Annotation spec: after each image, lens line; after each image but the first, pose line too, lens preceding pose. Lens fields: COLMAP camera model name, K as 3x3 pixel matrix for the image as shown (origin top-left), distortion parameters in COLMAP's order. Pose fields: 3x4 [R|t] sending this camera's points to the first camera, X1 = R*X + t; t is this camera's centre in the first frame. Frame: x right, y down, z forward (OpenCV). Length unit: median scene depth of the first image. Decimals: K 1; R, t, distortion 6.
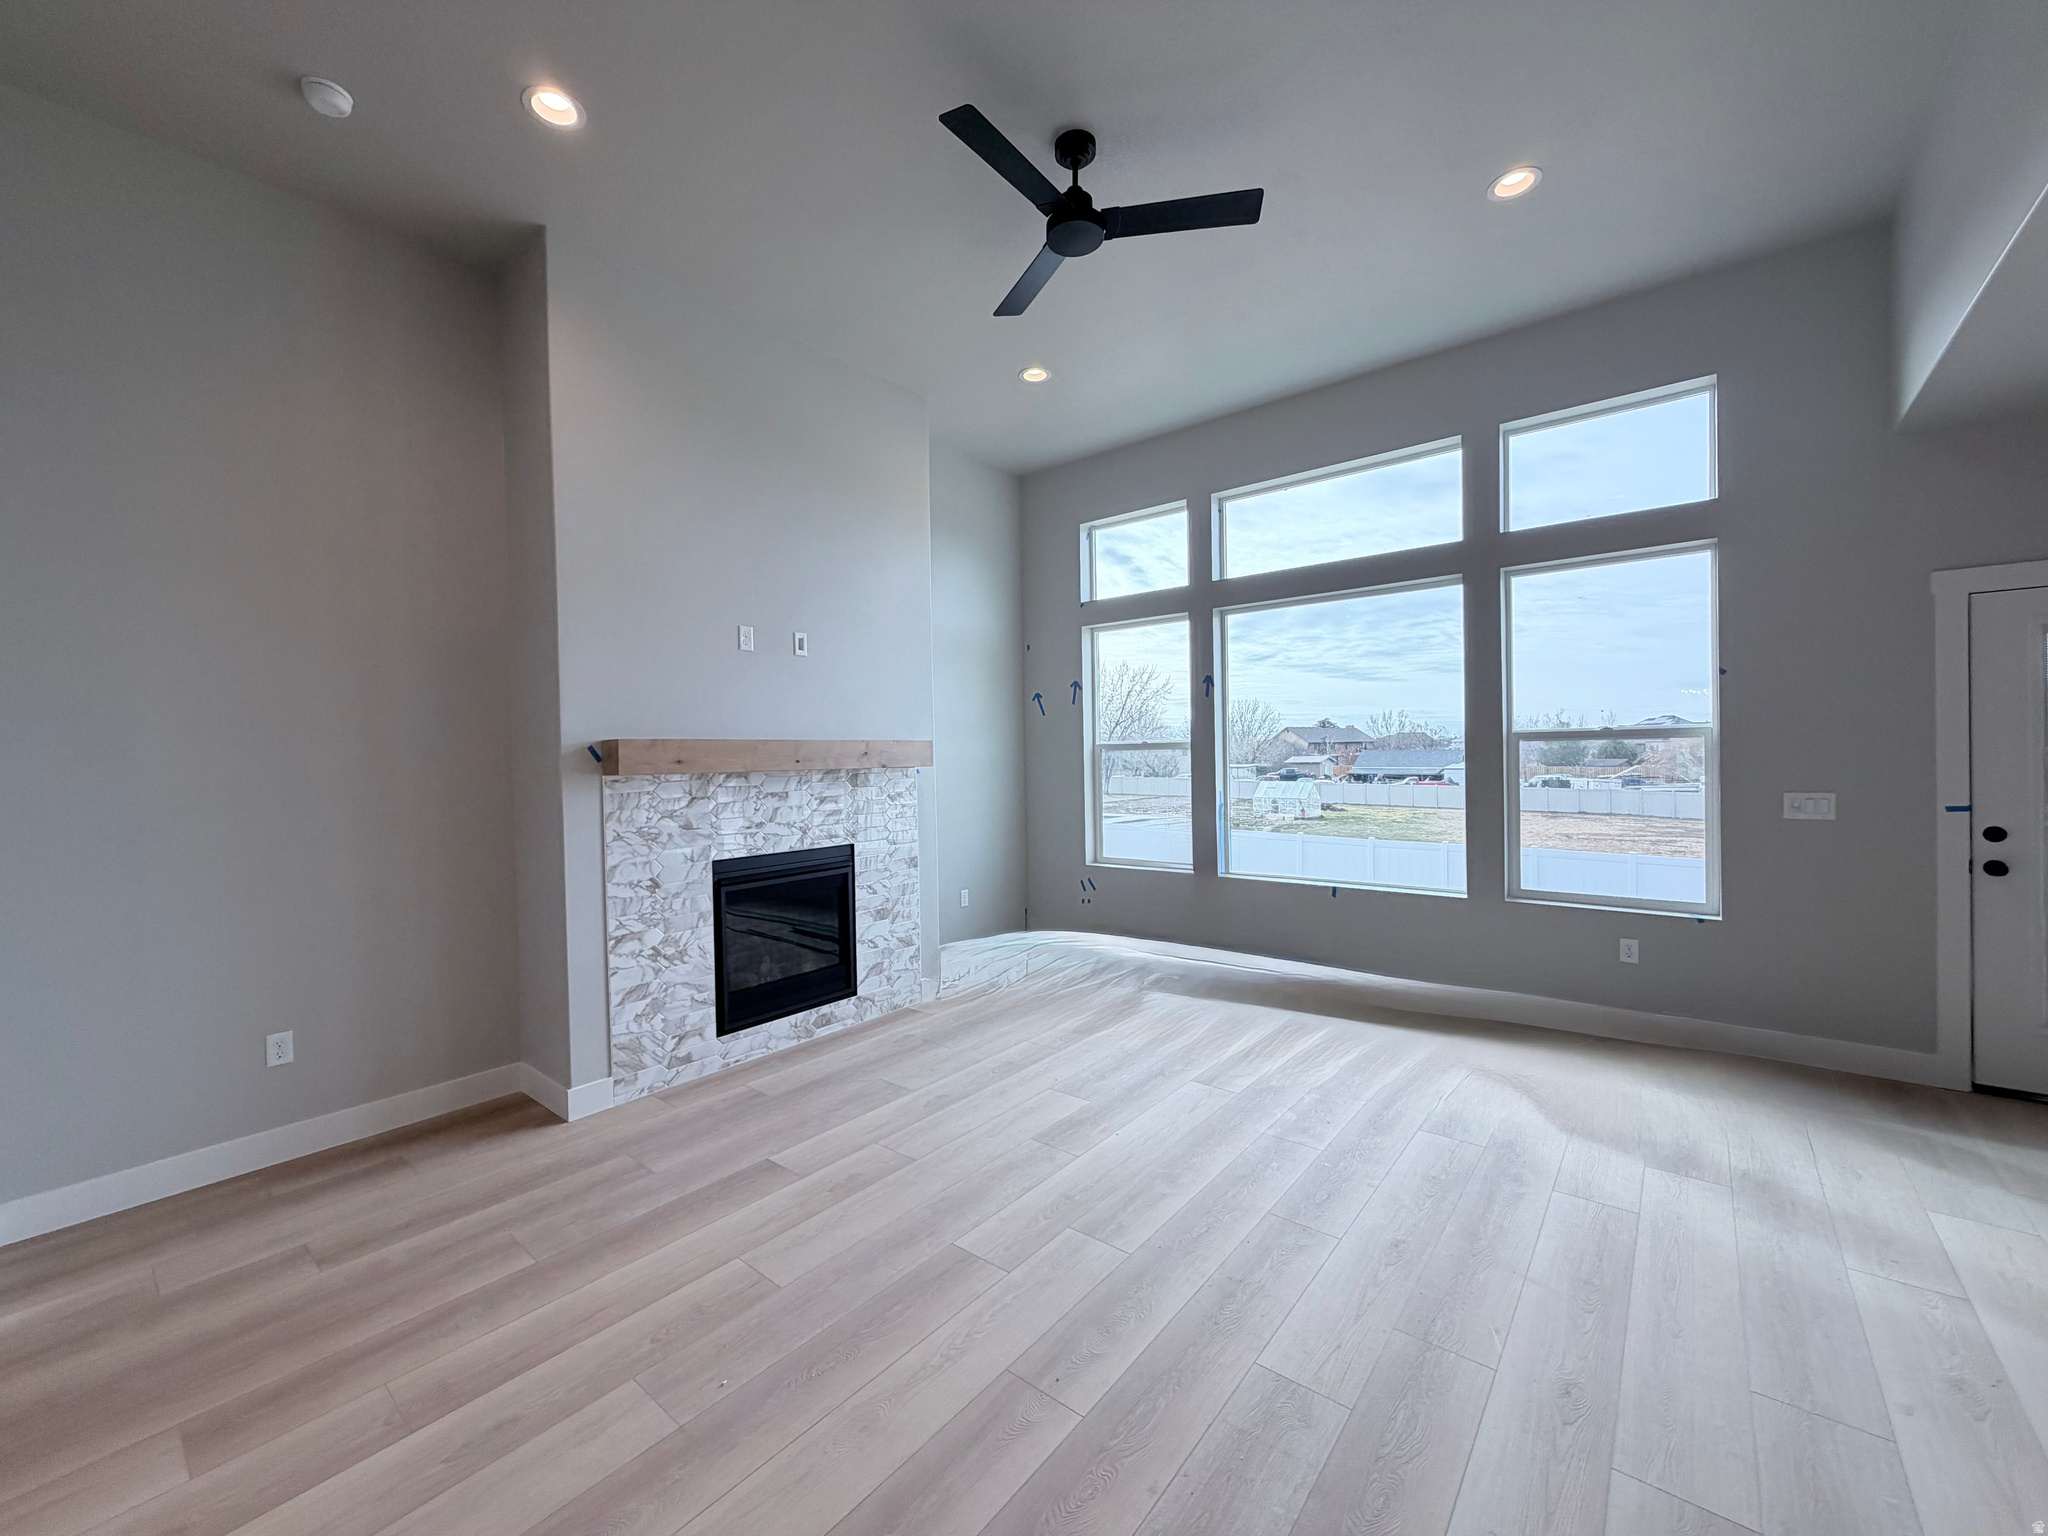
lens RADIAL K [[812.0, 0, 1022.1], [0, 812.0, 765.2], [0, 0, 1]] dist [-0.000052, 0.000077]
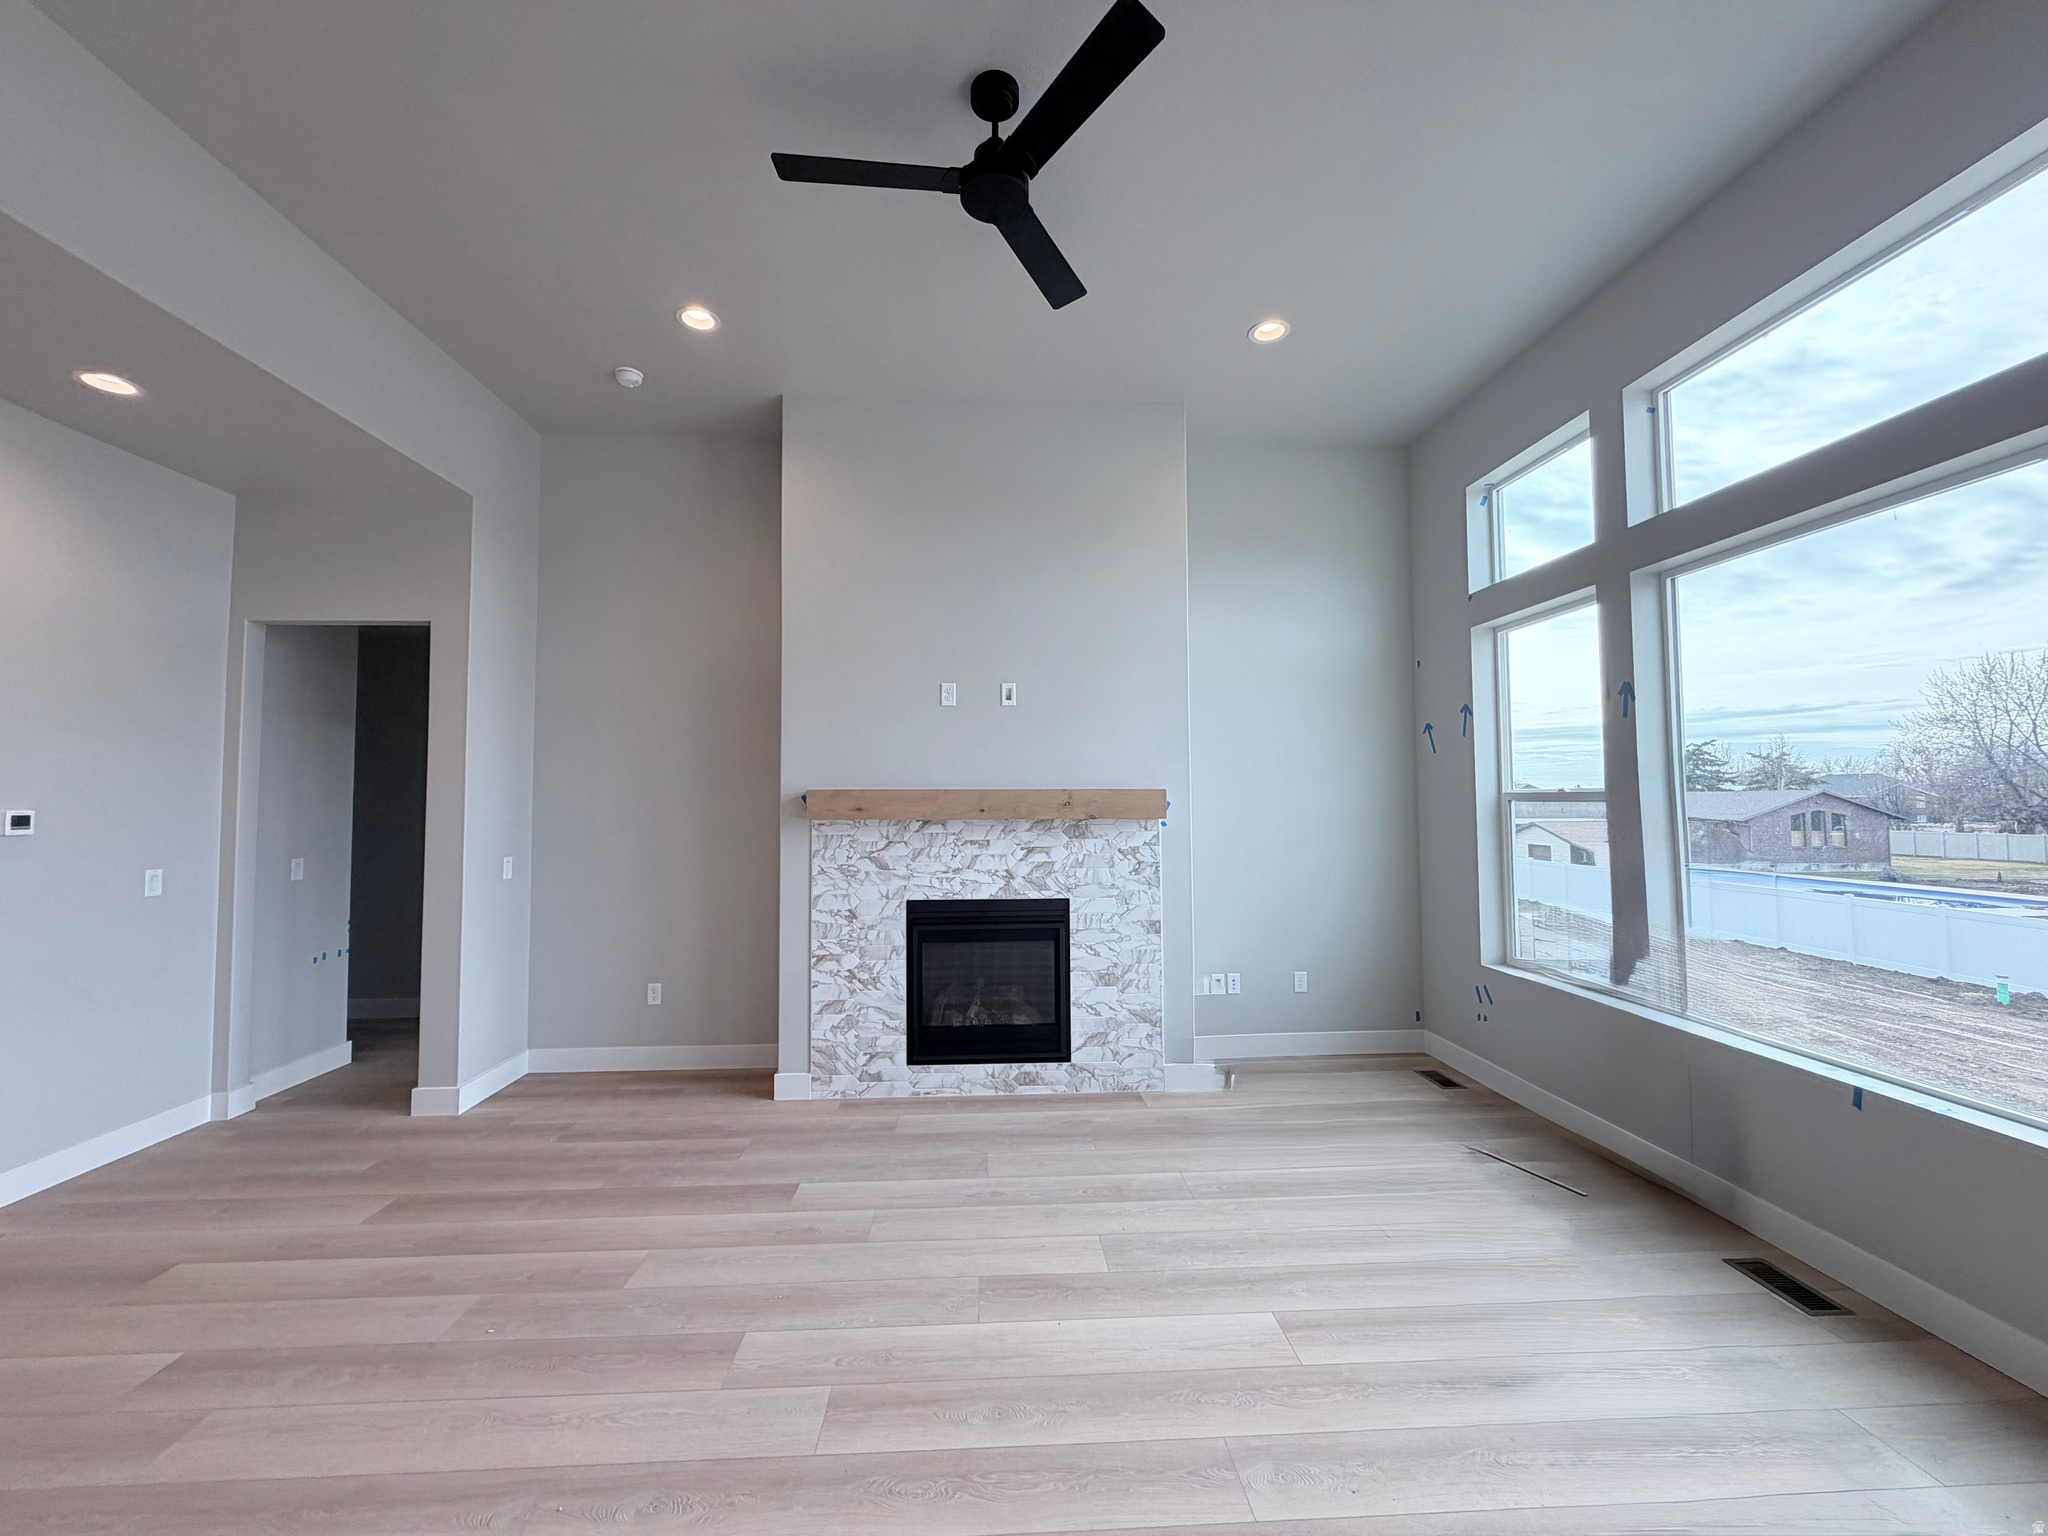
lens RADIAL K [[812.0, 0, 1013.9], [0, 812.0, 767.4], [0, 0, 1]] dist [-0.000052, 0.000077]
pose [[0.672070, -0.018262, -0.740262, 0.546192], [-0.016934, 0.999055, -0.040020, -0.020282], [0.740294, 0.039432, 0.671126, 0.377570]]
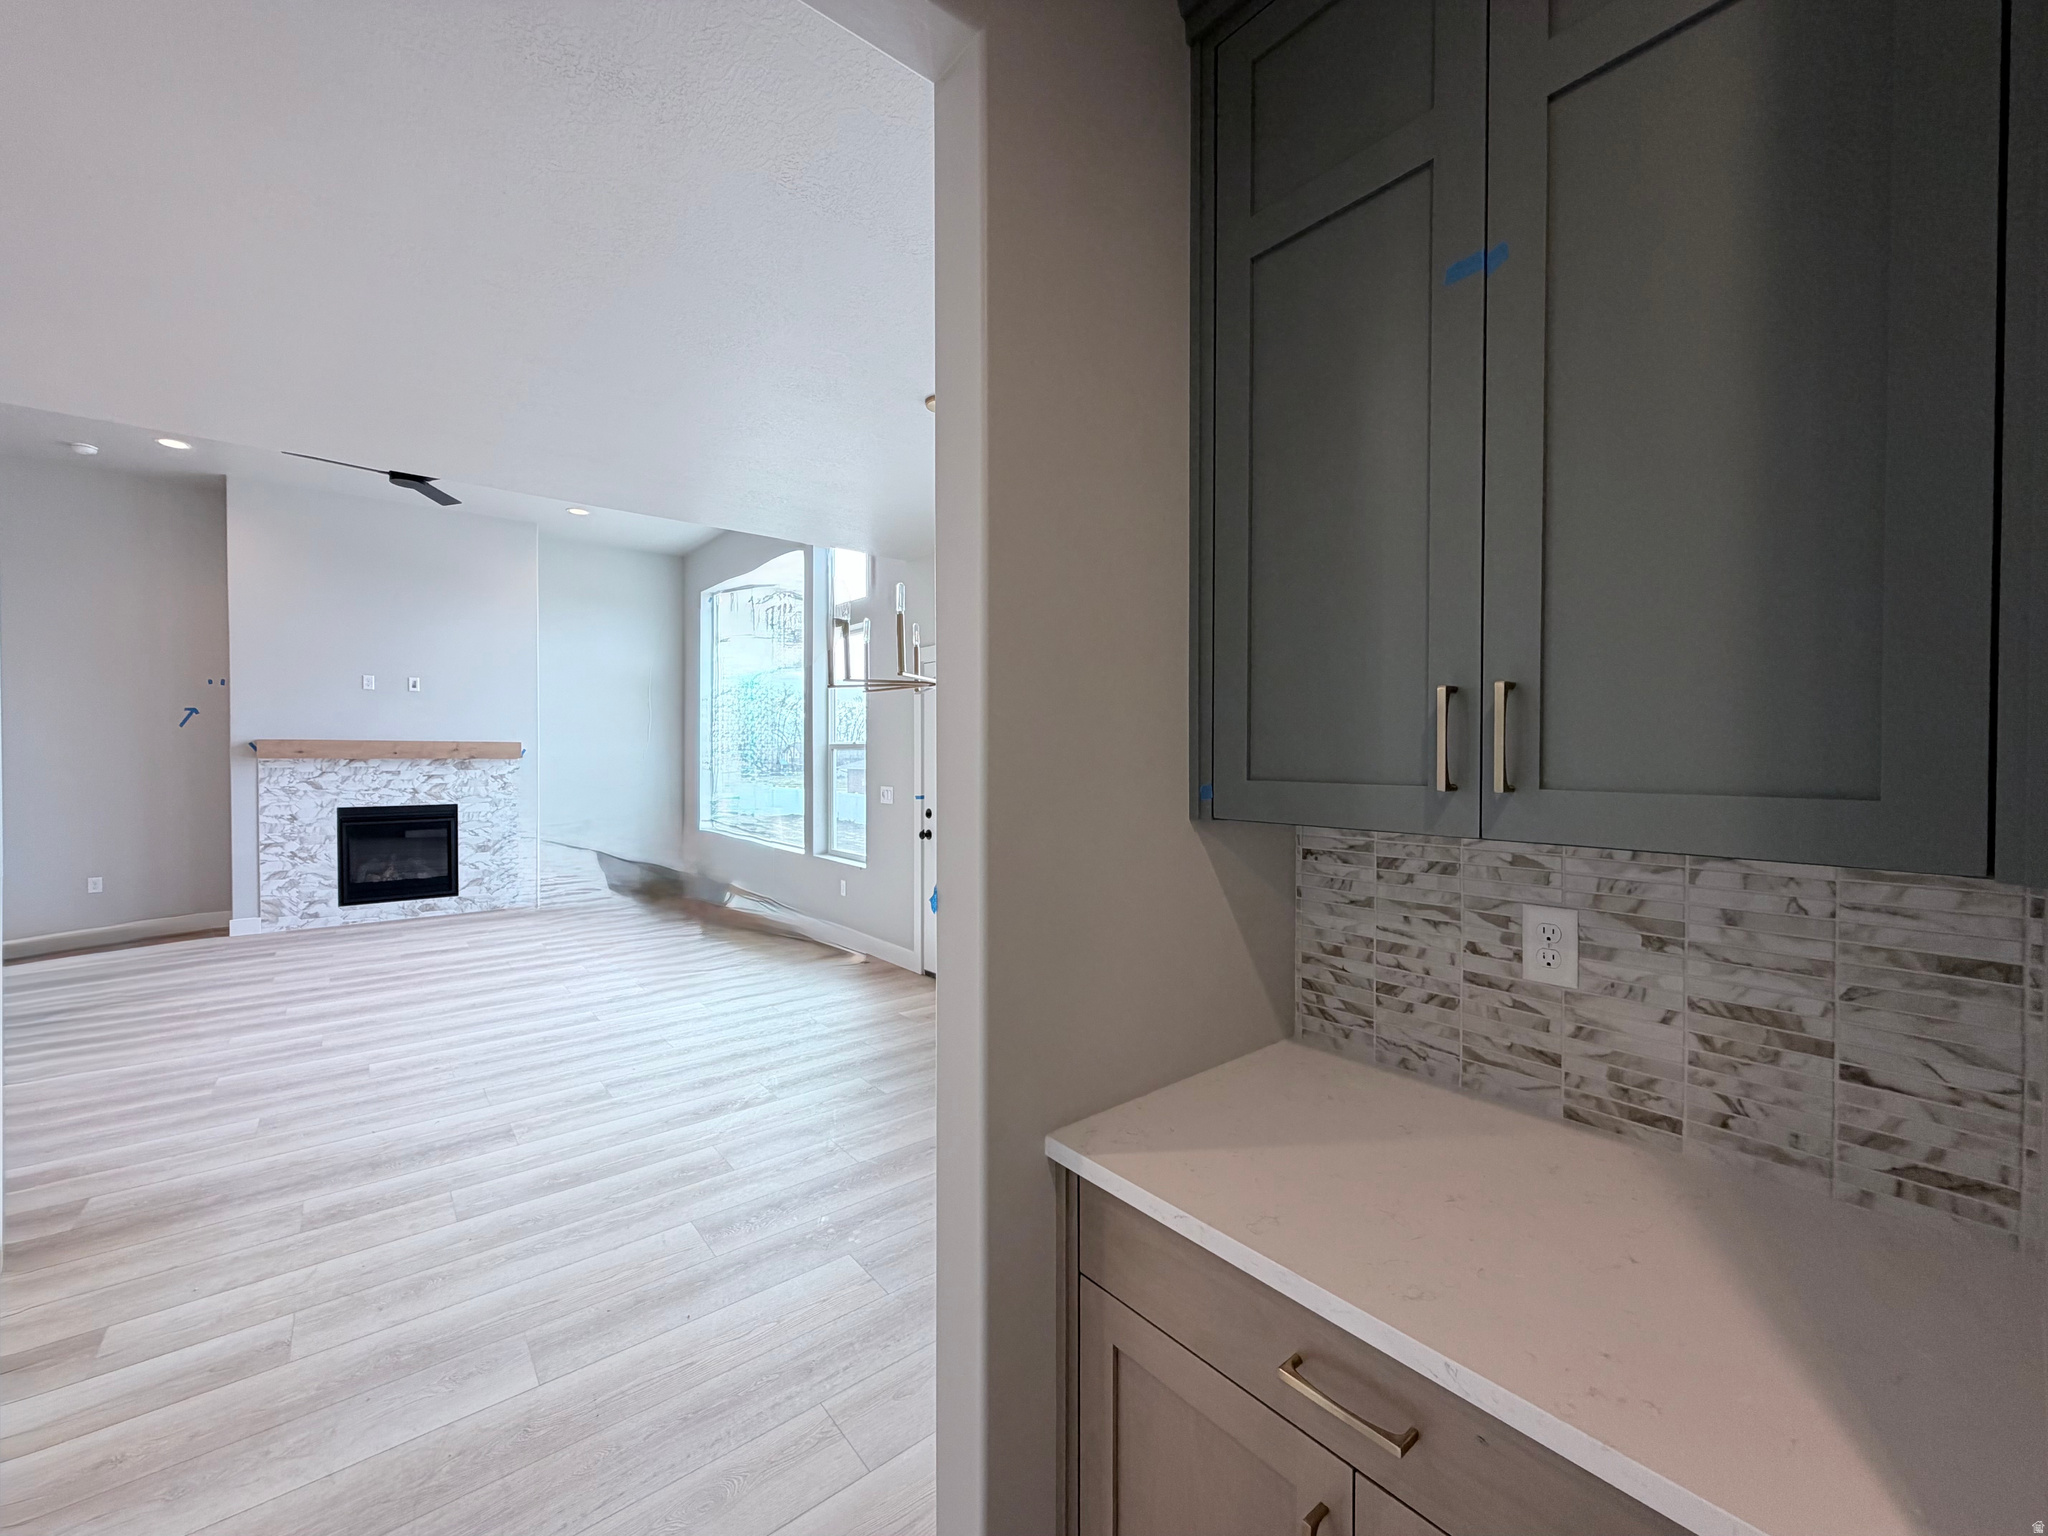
lens RADIAL K [[812.0, 0, 1010.5], [0, 812.0, 763.3], [0, 0, 1]] dist [-0.000052, 0.000077]
pose [[0.980230, 0.023430, -0.196469, 1.470126], [-0.022977, 0.999725, 0.004583, -0.022931], [0.196523, 0.000022, 0.980499, -0.479252]]
